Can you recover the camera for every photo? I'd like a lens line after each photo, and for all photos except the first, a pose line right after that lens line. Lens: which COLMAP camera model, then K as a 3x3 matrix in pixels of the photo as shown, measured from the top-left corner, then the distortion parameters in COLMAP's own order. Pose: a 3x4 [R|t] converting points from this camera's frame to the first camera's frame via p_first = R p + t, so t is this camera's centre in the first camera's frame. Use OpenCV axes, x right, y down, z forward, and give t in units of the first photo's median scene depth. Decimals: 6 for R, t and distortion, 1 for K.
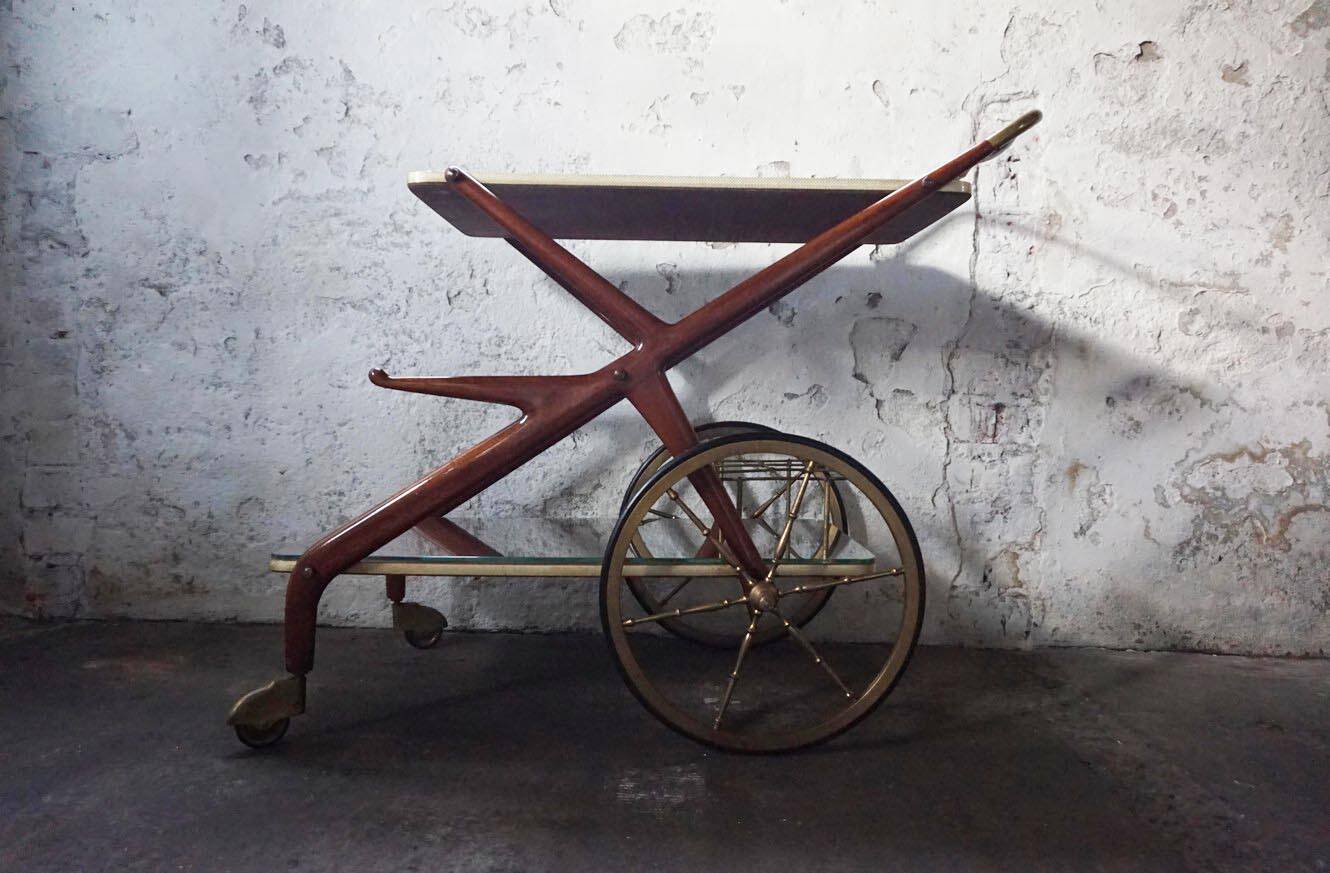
lens RADIAL K [[943.3, 0, 654.0], [0, 943.3, 429.5], [0, 0, 1]] dist [-0.033052, 0.025577]
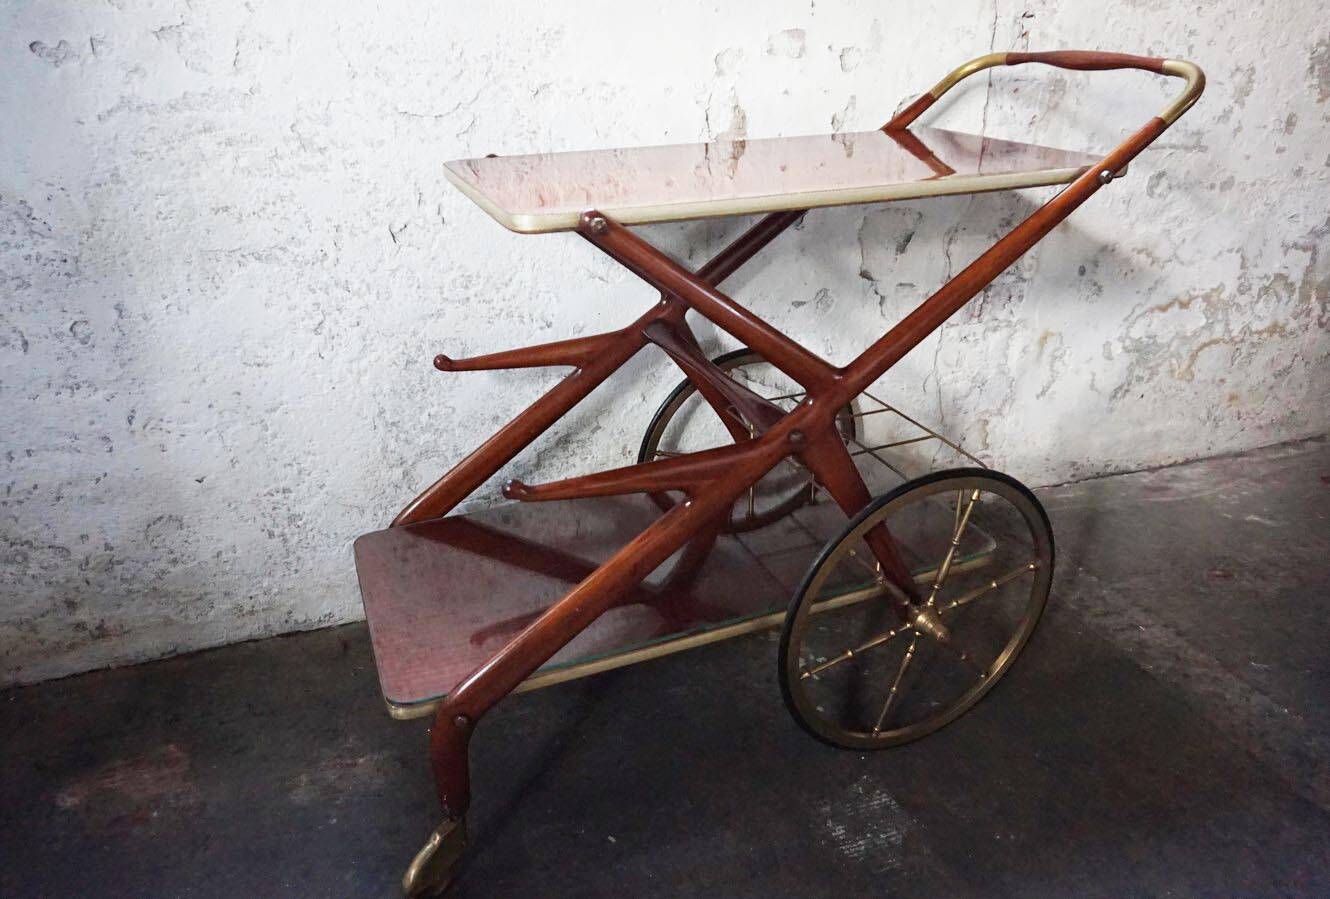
lens RADIAL K [[974.8, 0, 645.1], [0, 974.8, 437.9], [0, 0, 1]] dist [-0.027292, 0.022850]
pose [[0.930805, -0.182957, 0.316431, -0.312510], [0.050531, 0.921808, 0.384339, -0.284318], [-0.362007, -0.341755, 0.867269, 0.195126]]
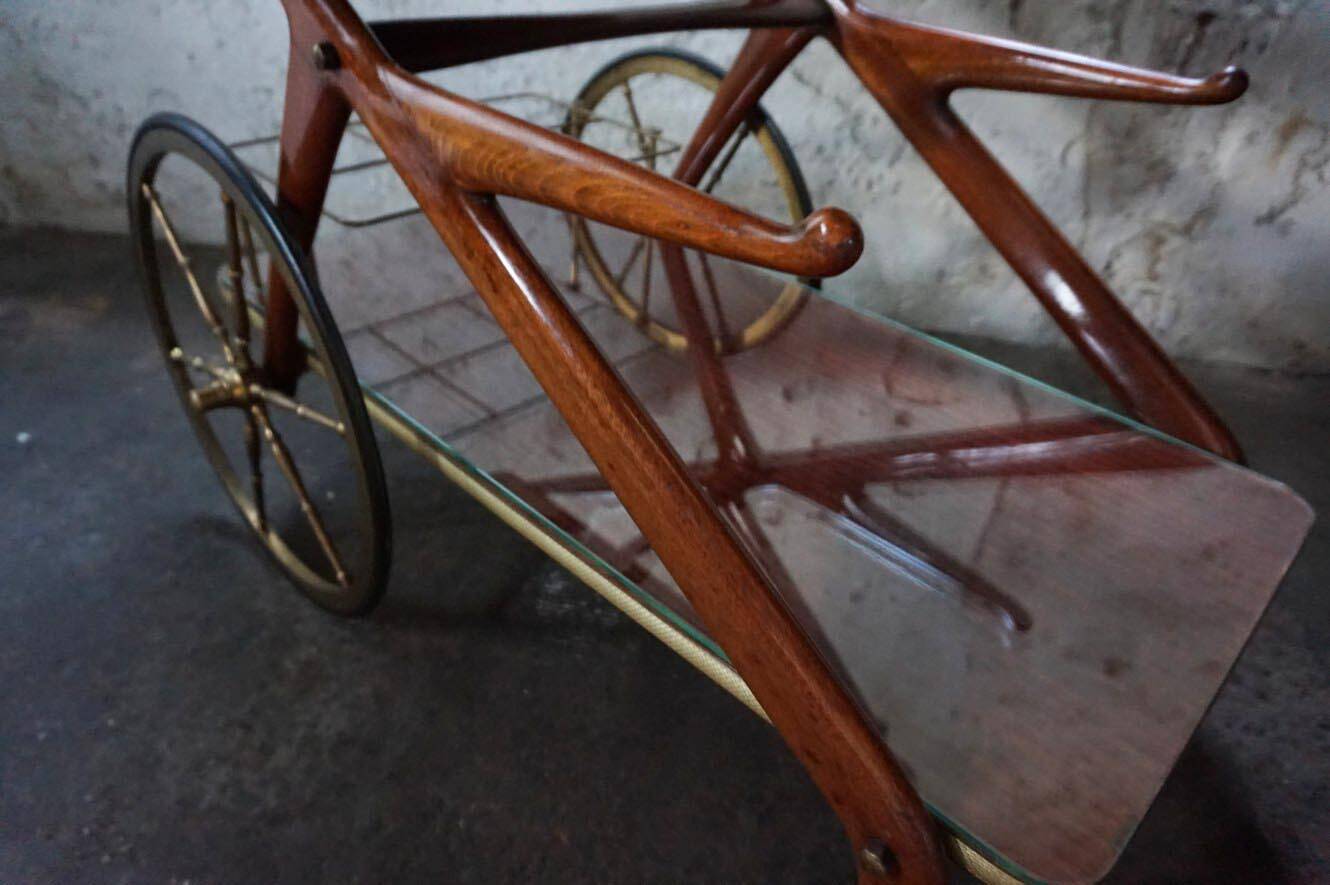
lens RADIAL K [[920.6, 0, 654.5], [0, 920.6, 442.9], [0, 0, 1]] dist [-0.029827, 0.024416]
pose [[0.991707, 0.092696, -0.089025, 0.073447], [-0.034139, 0.857789, 0.512867, -0.081133], [0.123905, -0.505575, 0.853839, 0.267557]]
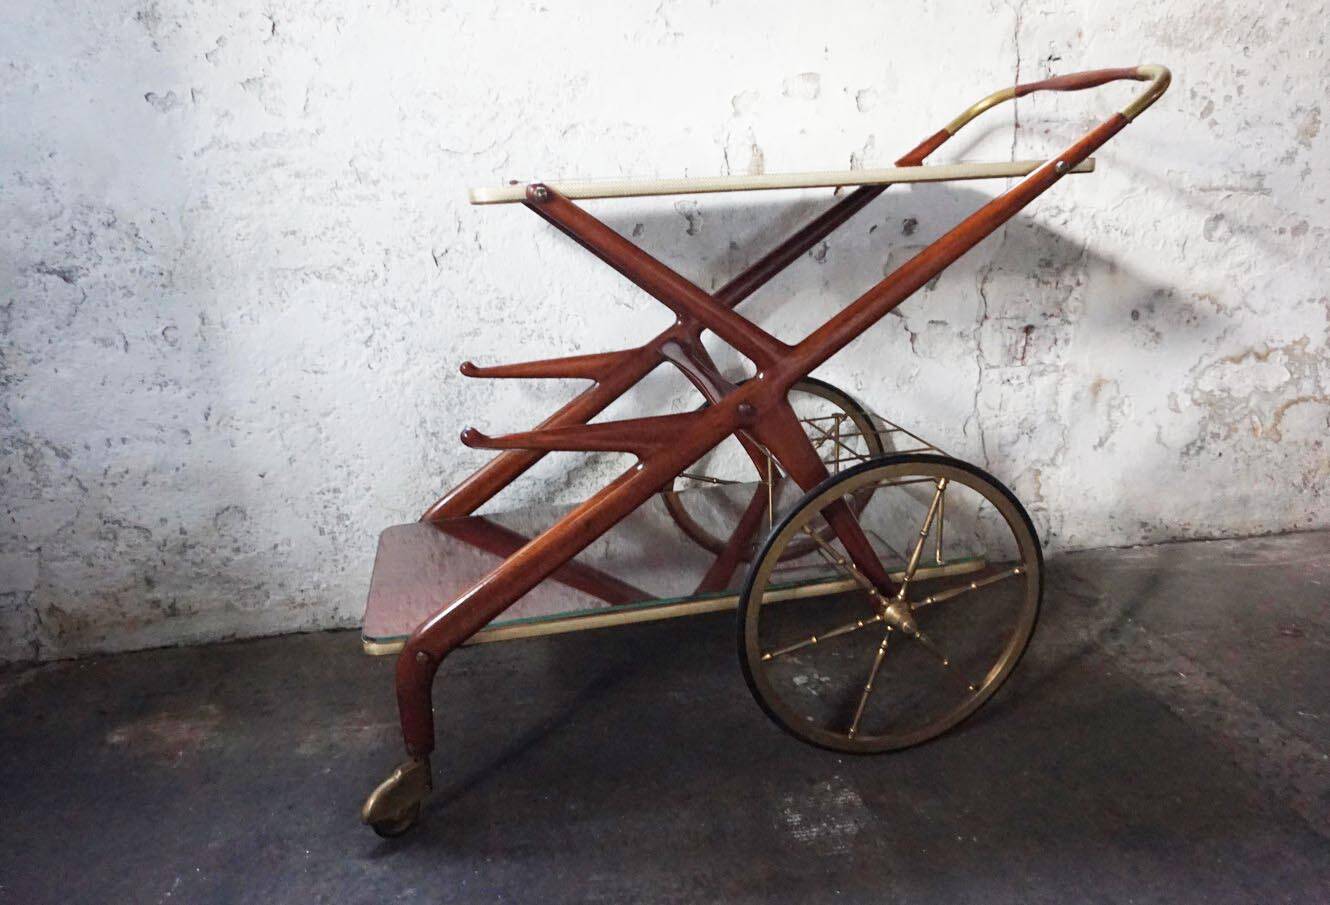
lens RADIAL K [[997.2, 0, 642.3], [0, 997.2, 468.5], [0, 0, 1]] dist [-0.036431, 0.030328]
pose [[0.979466, -0.118920, 0.162801, -0.207449], [0.072486, 0.961232, 0.266043, -0.185809], [-0.188127, -0.248780, 0.950114, 0.064695]]
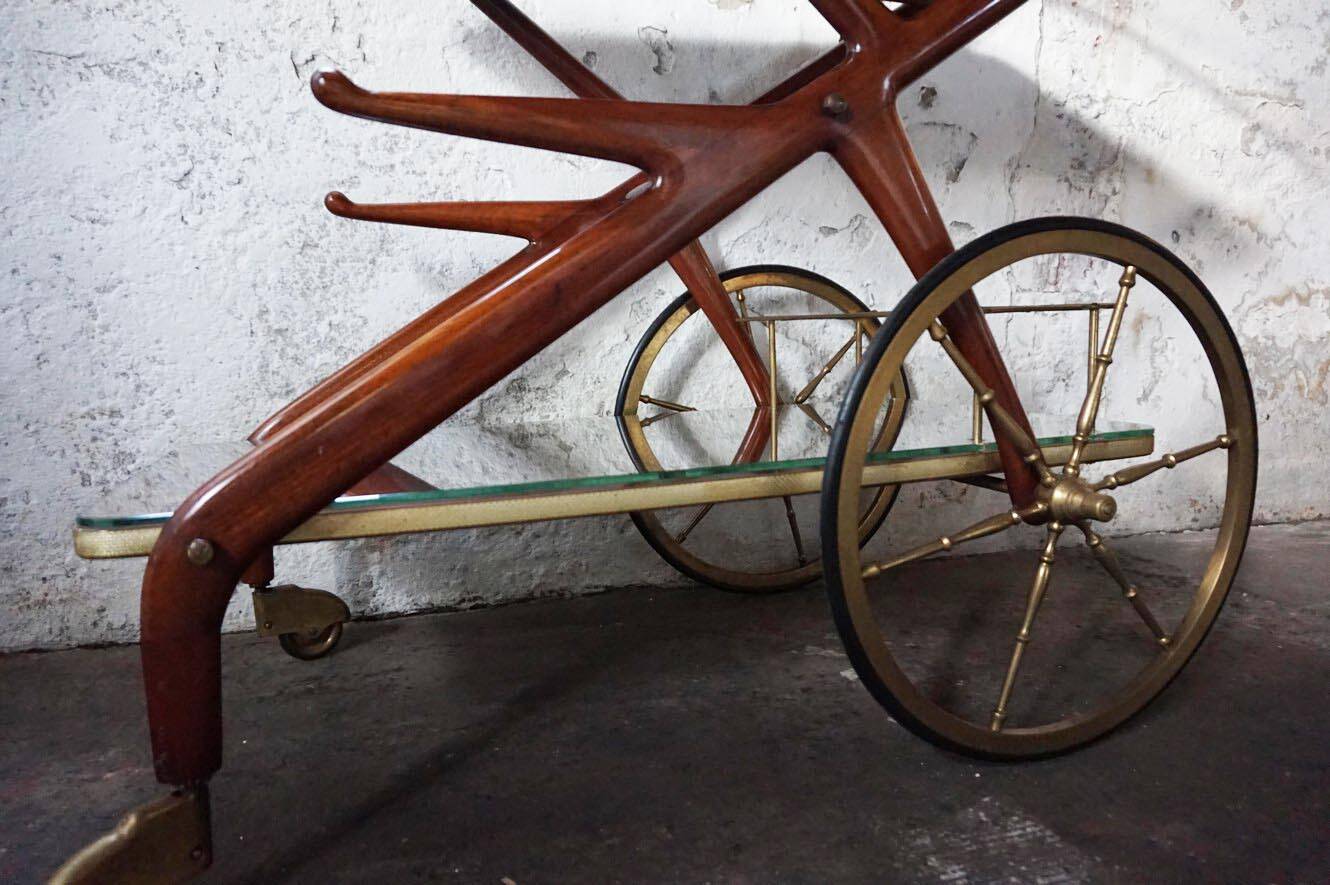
lens RADIAL K [[920.6, 0, 664.9], [0, 920.6, 437.7], [0, 0, 1]] dist [-0.029827, 0.024416]
pose [[0.937740, -0.076329, 0.338847, -0.216841], [0.049240, 0.994916, 0.087846, 0.052728], [-0.343830, -0.065692, 0.936731, 0.382097]]
